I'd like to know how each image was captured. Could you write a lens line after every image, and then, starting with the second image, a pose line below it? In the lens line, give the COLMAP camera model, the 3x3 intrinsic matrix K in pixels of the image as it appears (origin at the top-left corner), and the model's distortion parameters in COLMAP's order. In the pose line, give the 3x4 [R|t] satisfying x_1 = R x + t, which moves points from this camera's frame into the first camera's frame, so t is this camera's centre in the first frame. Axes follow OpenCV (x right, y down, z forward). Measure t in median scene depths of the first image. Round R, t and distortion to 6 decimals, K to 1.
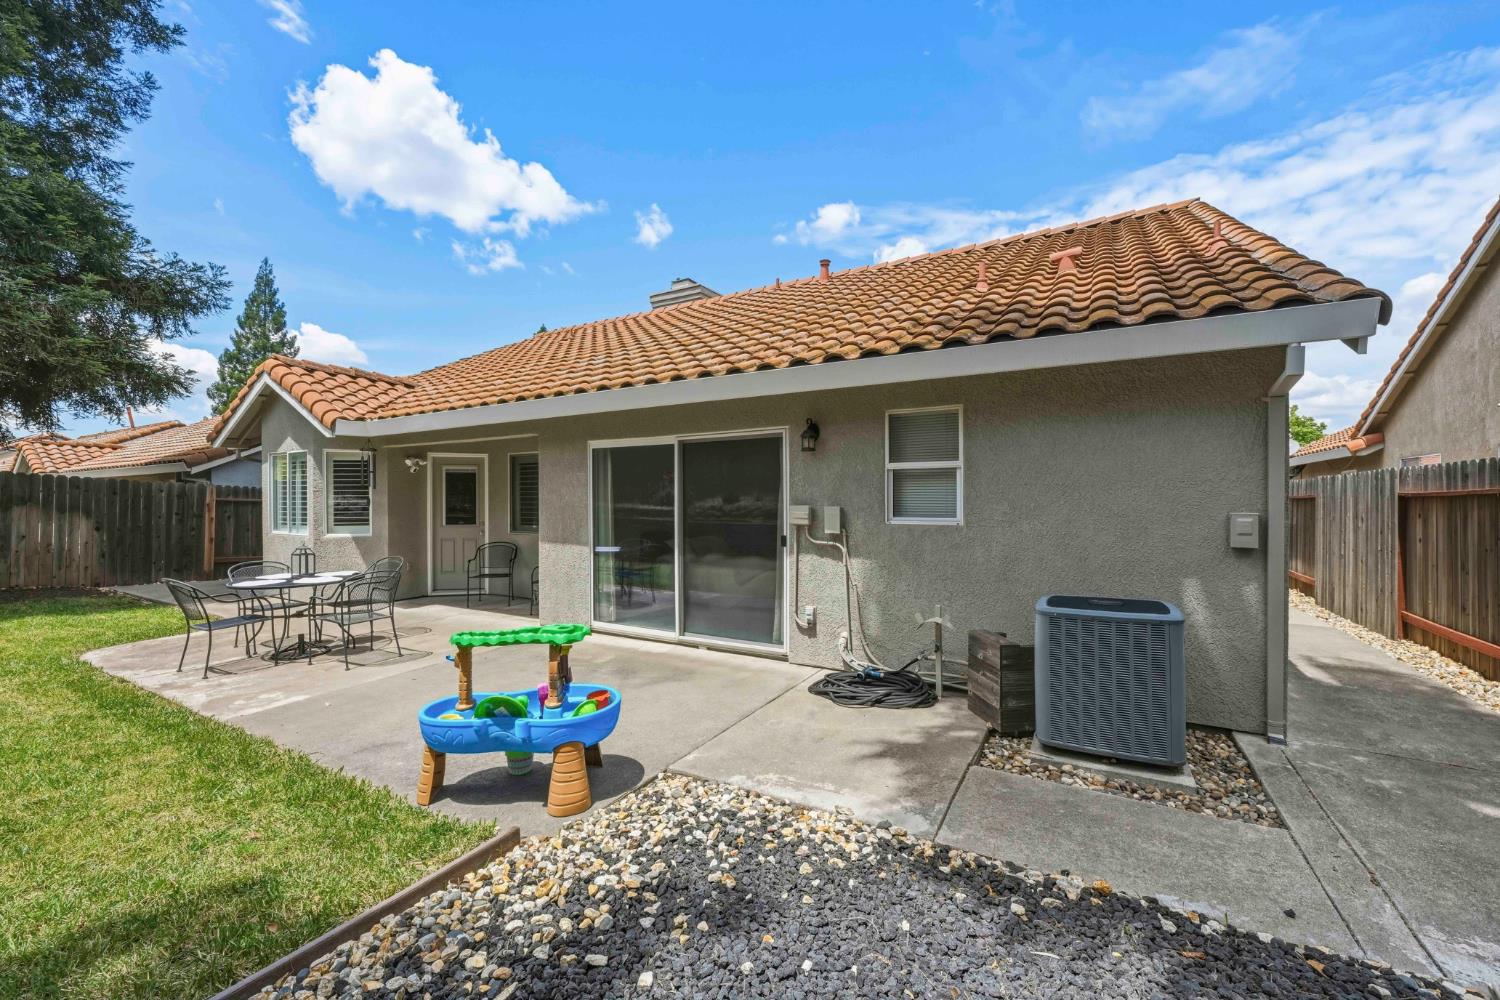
lens RADIAL K [[596.1, 0, 747.7], [0, 596.1, 502.9], [0, 0, 1]] dist [-0.001522, 0.000066]
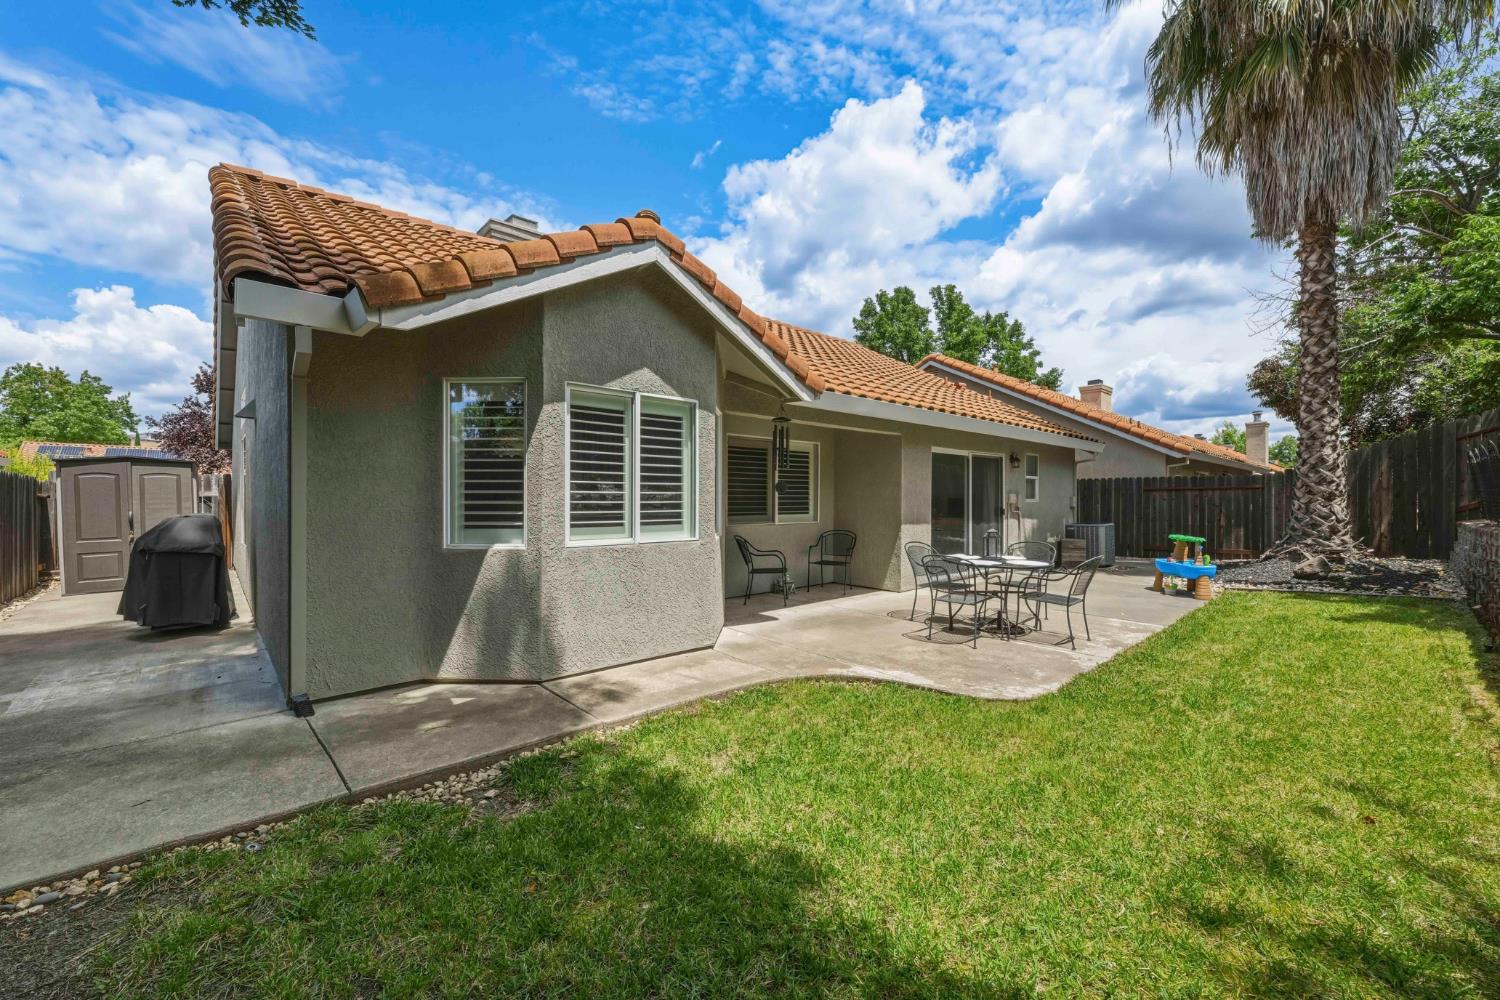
lens RADIAL K [[596.1, 0, 751.8], [0, 596.1, 502.5], [0, 0, 1]] dist [-0.001522, 0.000066]
pose [[0.300709, -0.009029, 0.953673, -1.376754], [-0.001416, 0.999950, 0.009914, 0.009843], [-0.953715, -0.004331, 0.300681, 0.795484]]
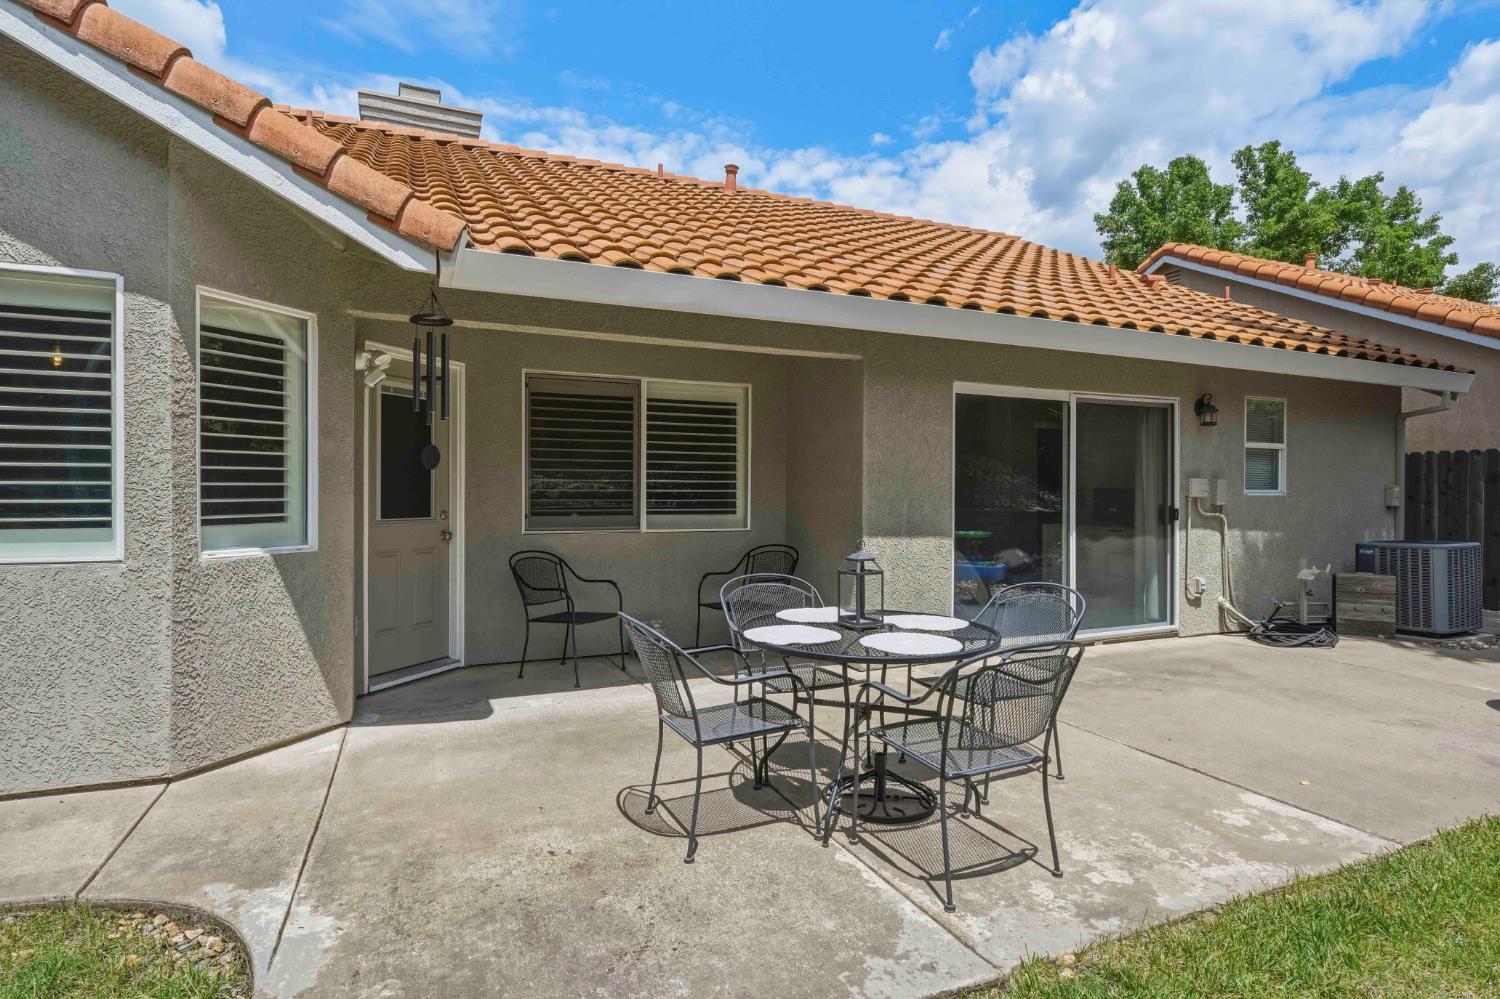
lens RADIAL K [[779.4, 0, 761.8], [0, 779.4, 499.4], [0, 0, 1]] dist [-0.005215, 0.002412]
pose [[0.587149, -0.004996, 0.809464, -0.909200], [-0.002955, 0.999961, 0.008315, 0.019979], [-0.809474, -0.007274, 0.587111, 0.528859]]
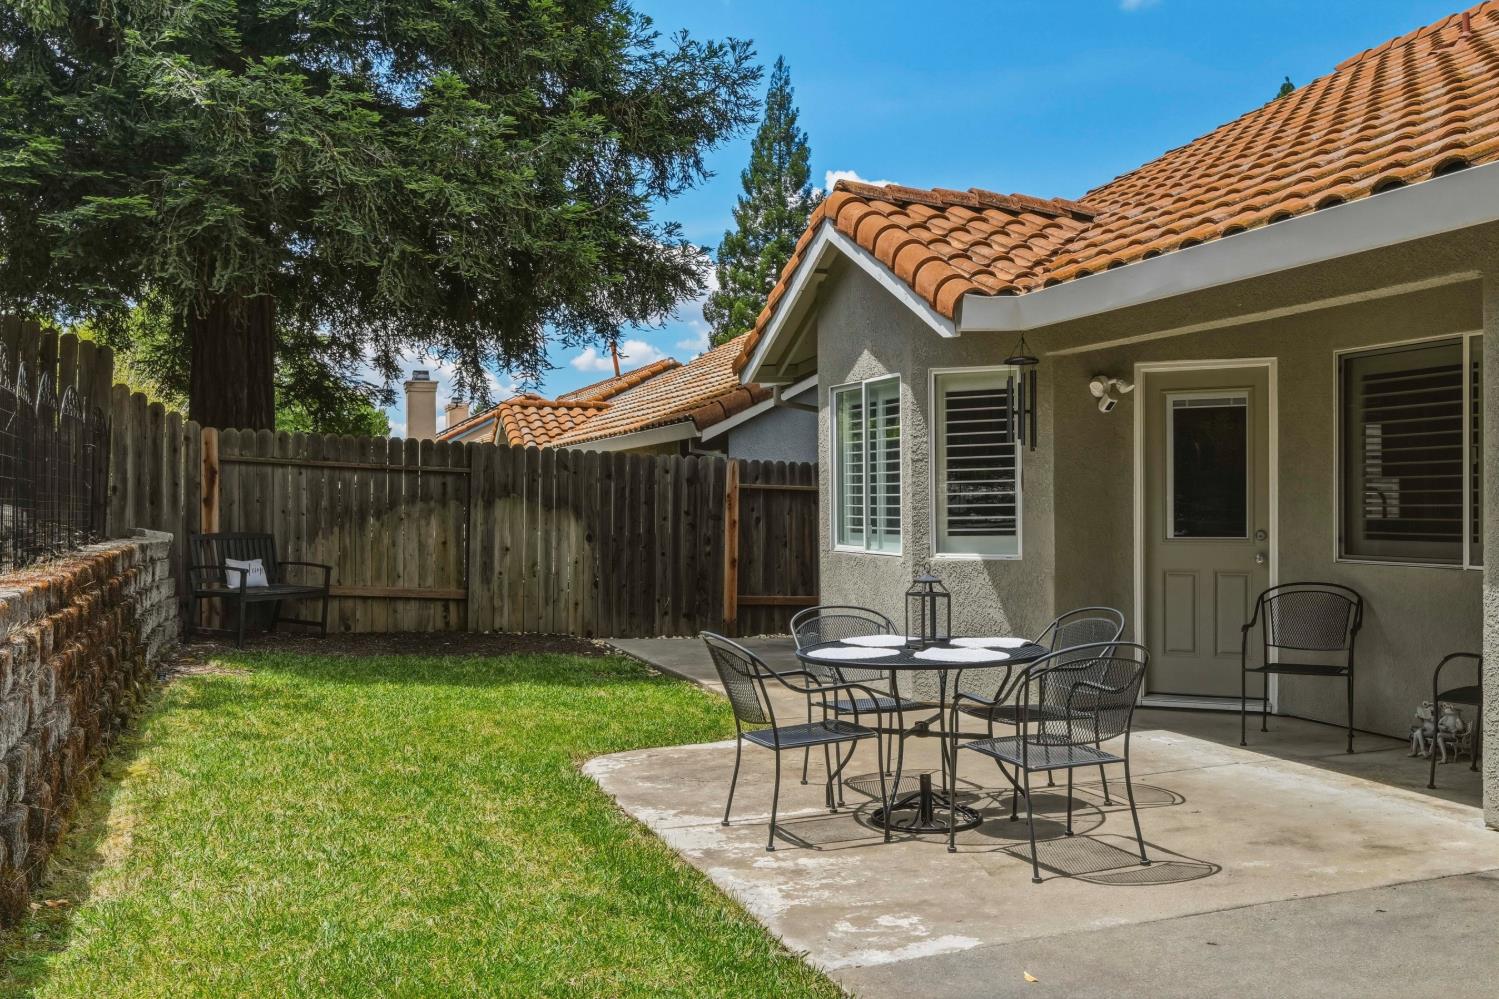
lens RADIAL K [[1338.2, 0, 744.6], [0, 1338.2, 505.9], [0, 0, 1]] dist [0.010400, -0.002621]
pose [[0.764303, -0.005136, -0.644837, -0.150239], [0.007494, 0.999972, 0.000918, 0.013754], [0.644814, -0.005534, 0.764319, 0.111400]]
